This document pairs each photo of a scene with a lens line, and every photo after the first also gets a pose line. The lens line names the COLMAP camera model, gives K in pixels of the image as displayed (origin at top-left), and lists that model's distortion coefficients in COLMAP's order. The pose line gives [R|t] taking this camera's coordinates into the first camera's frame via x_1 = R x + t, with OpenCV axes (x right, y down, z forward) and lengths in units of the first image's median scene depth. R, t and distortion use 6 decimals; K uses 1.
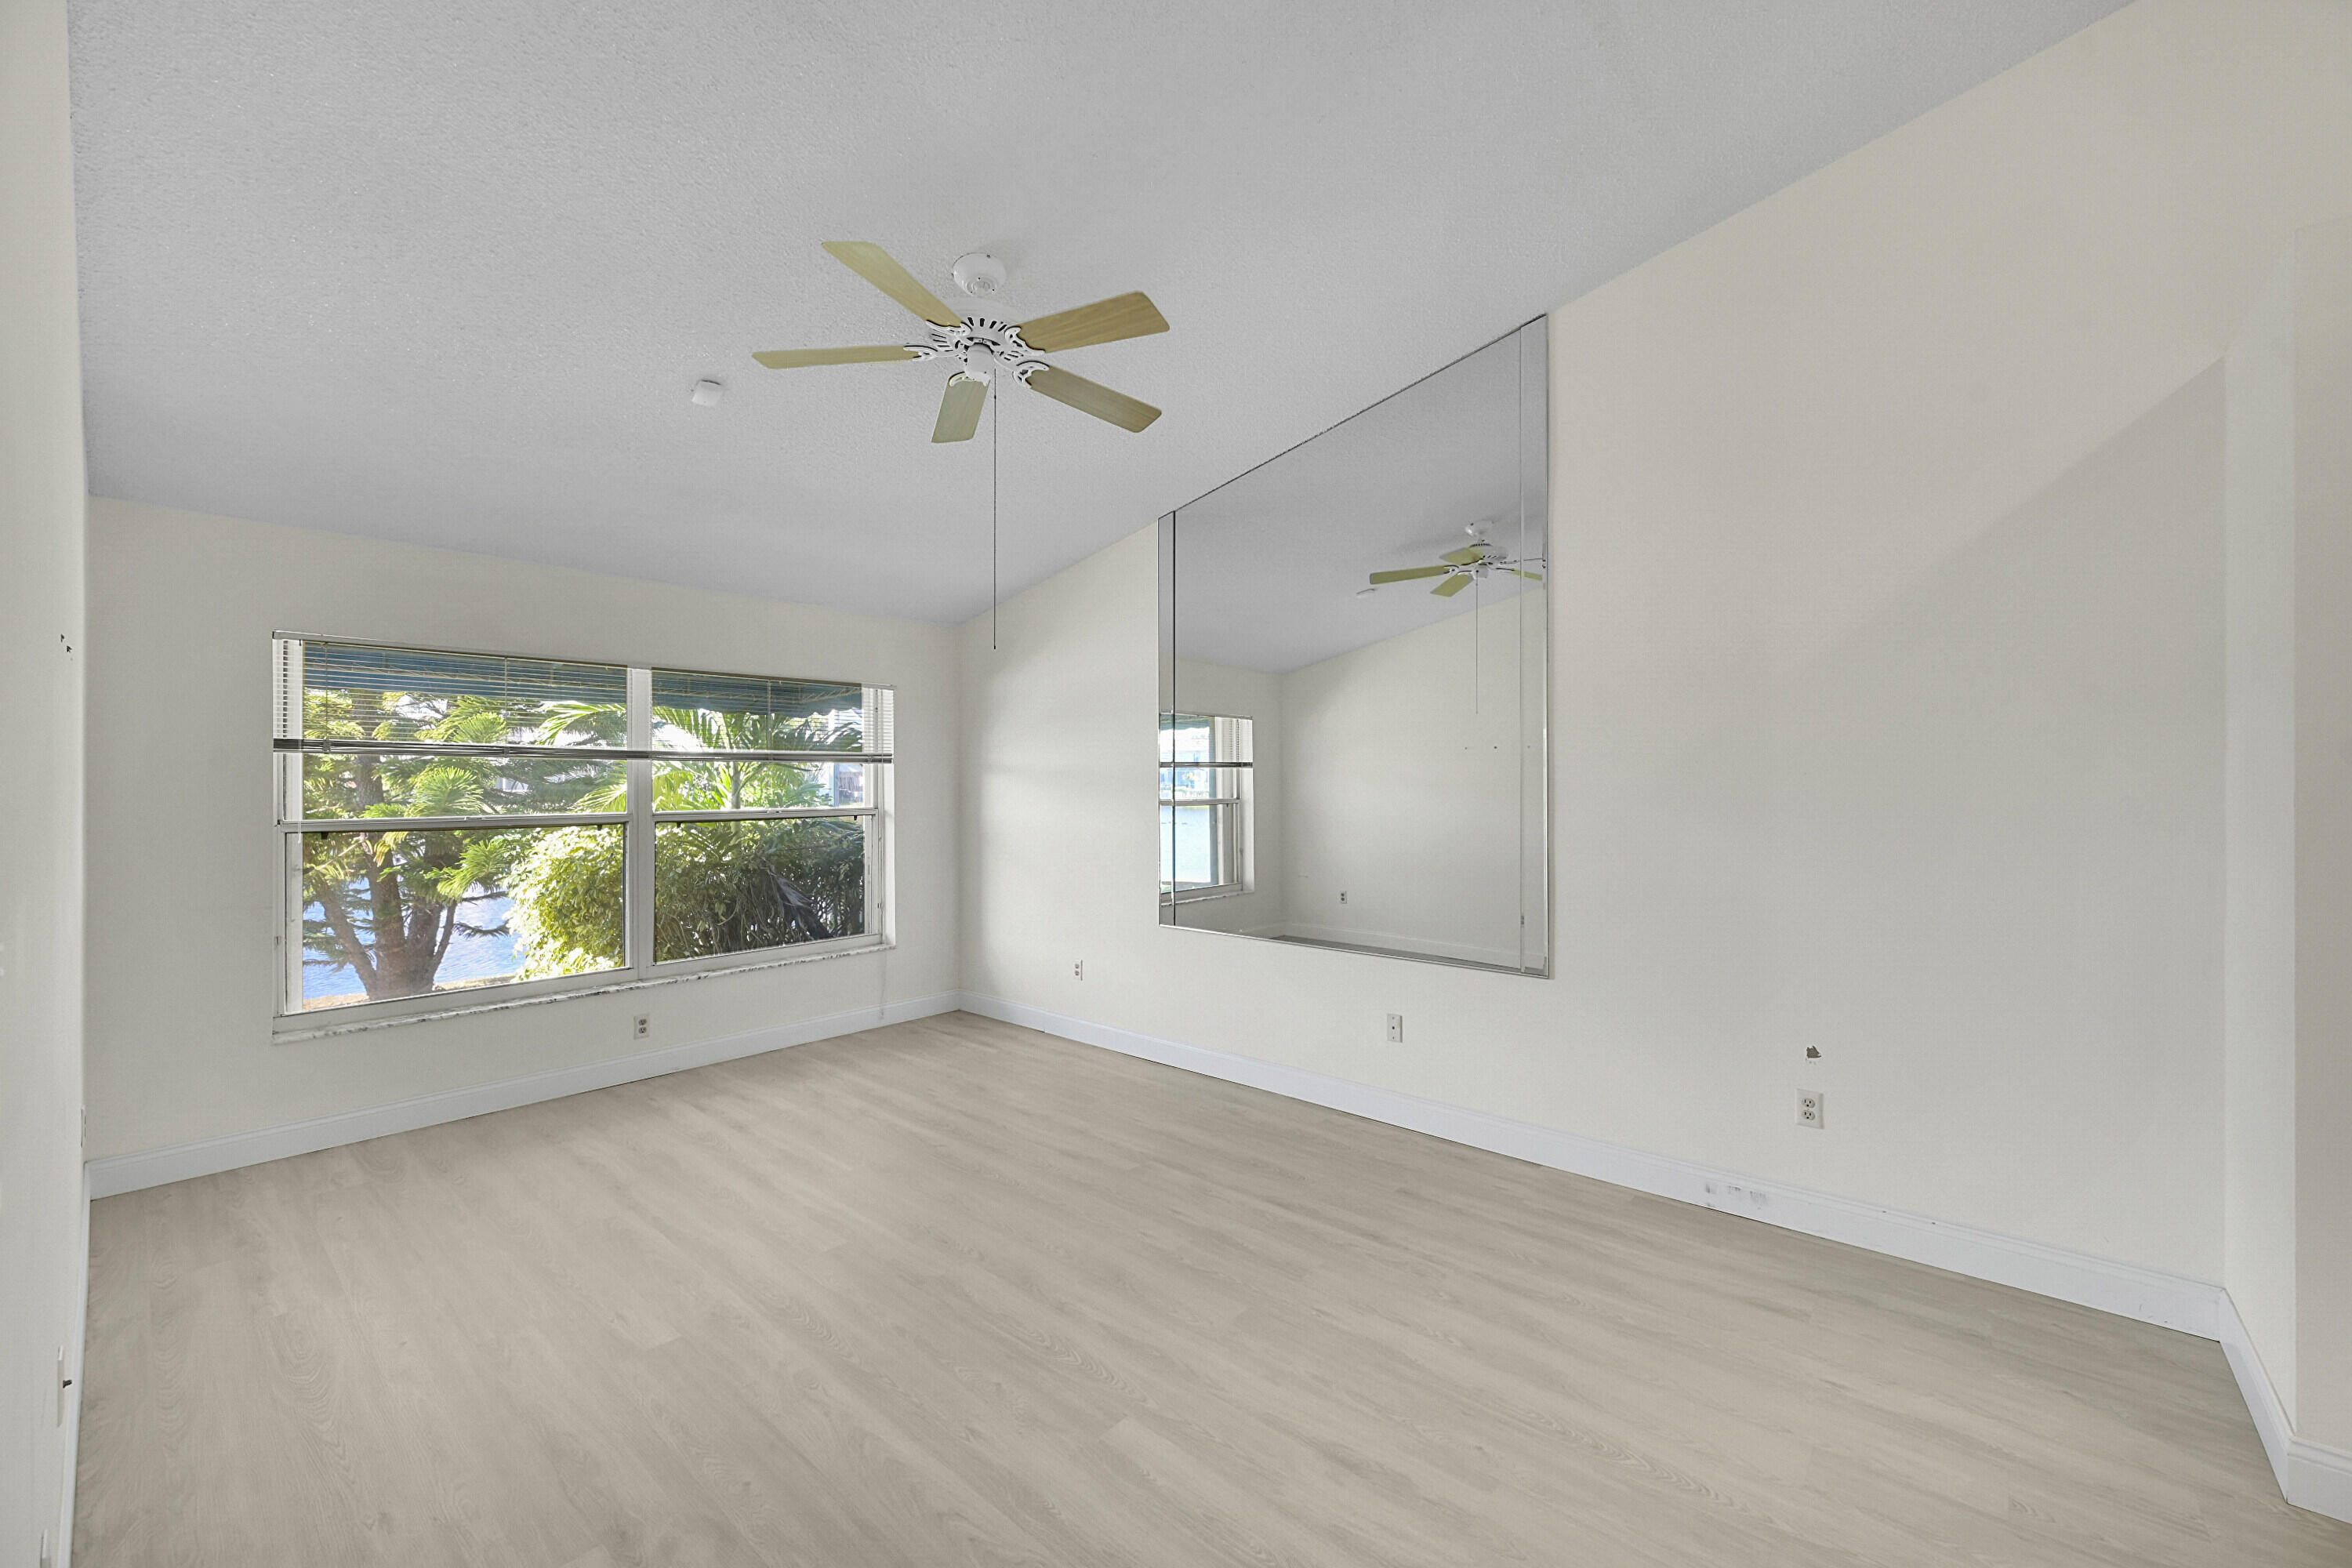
lens RADIAL K [[932.6, 0, 1175.7], [0, 932.6, 778.5], [0, 0, 1]] dist [0.000019, 0.000060]
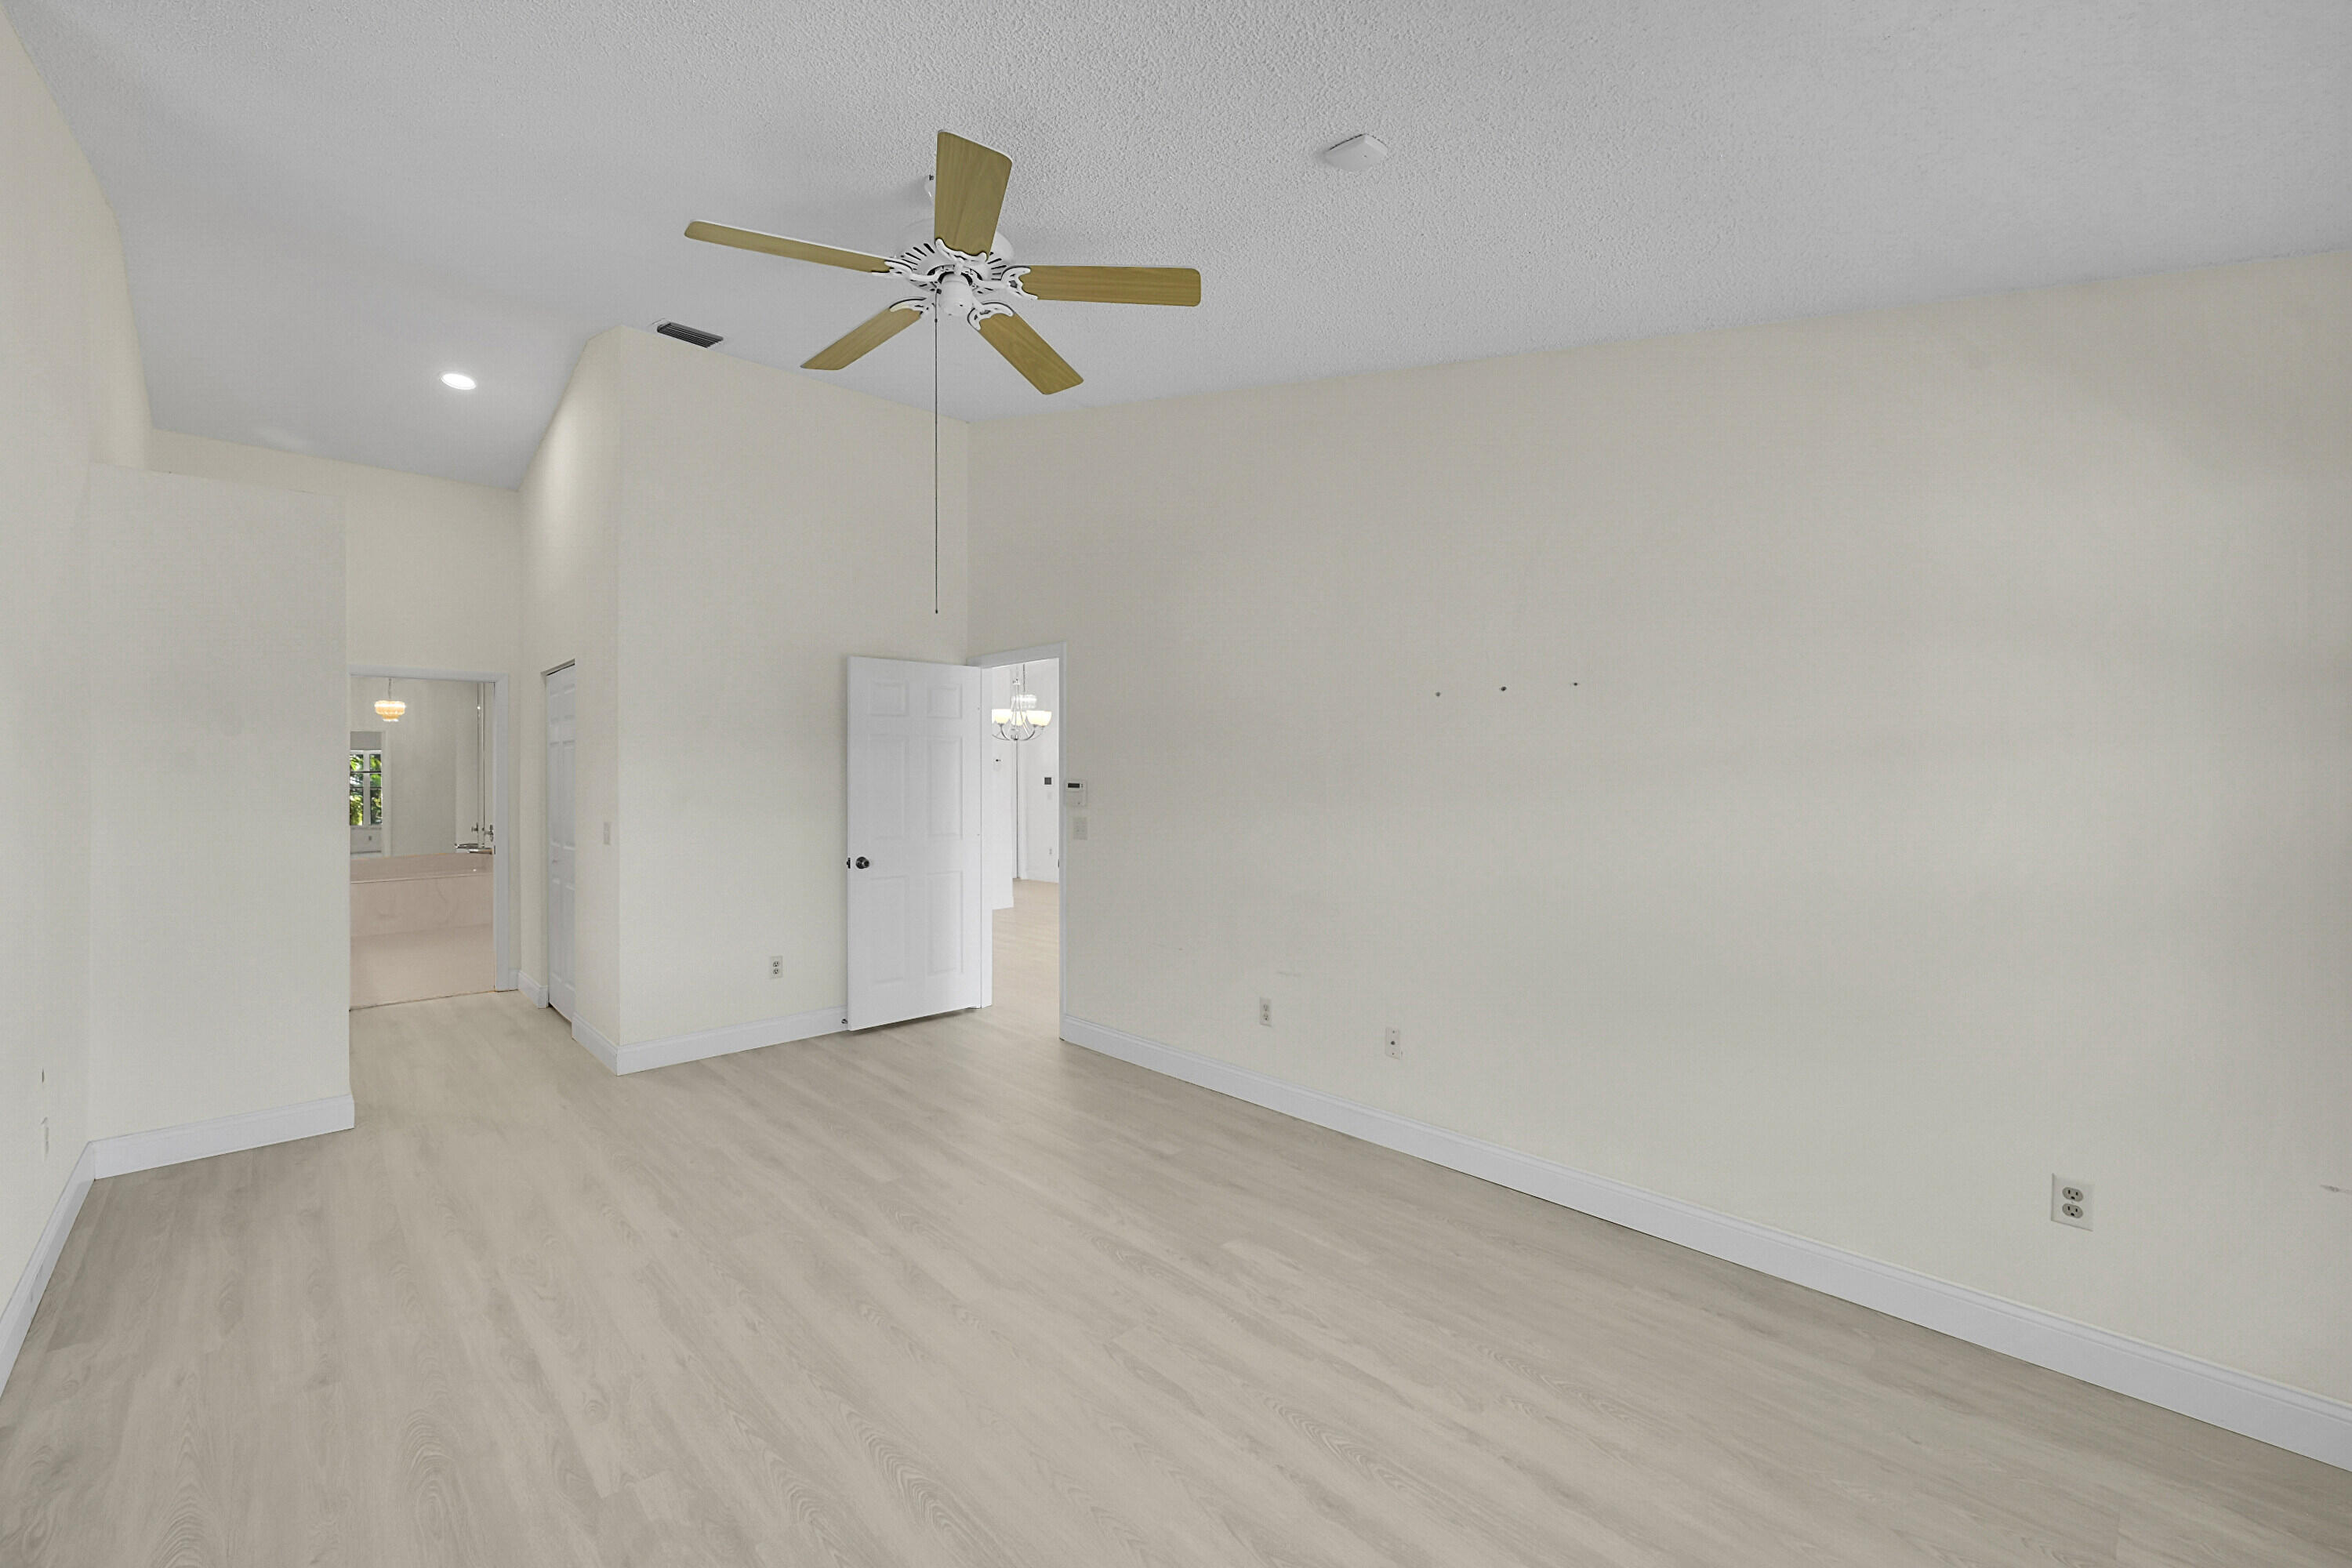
lens RADIAL K [[932.6, 0, 1176.1], [0, 932.6, 778.6], [0, 0, 1]] dist [0.000019, 0.000060]
pose [[-0.997948, 0.005309, 0.063810, -0.459063], [0.005458, 0.999983, 0.002160, 0.007503], [-0.063797, 0.002504, -0.997960, 1.796798]]
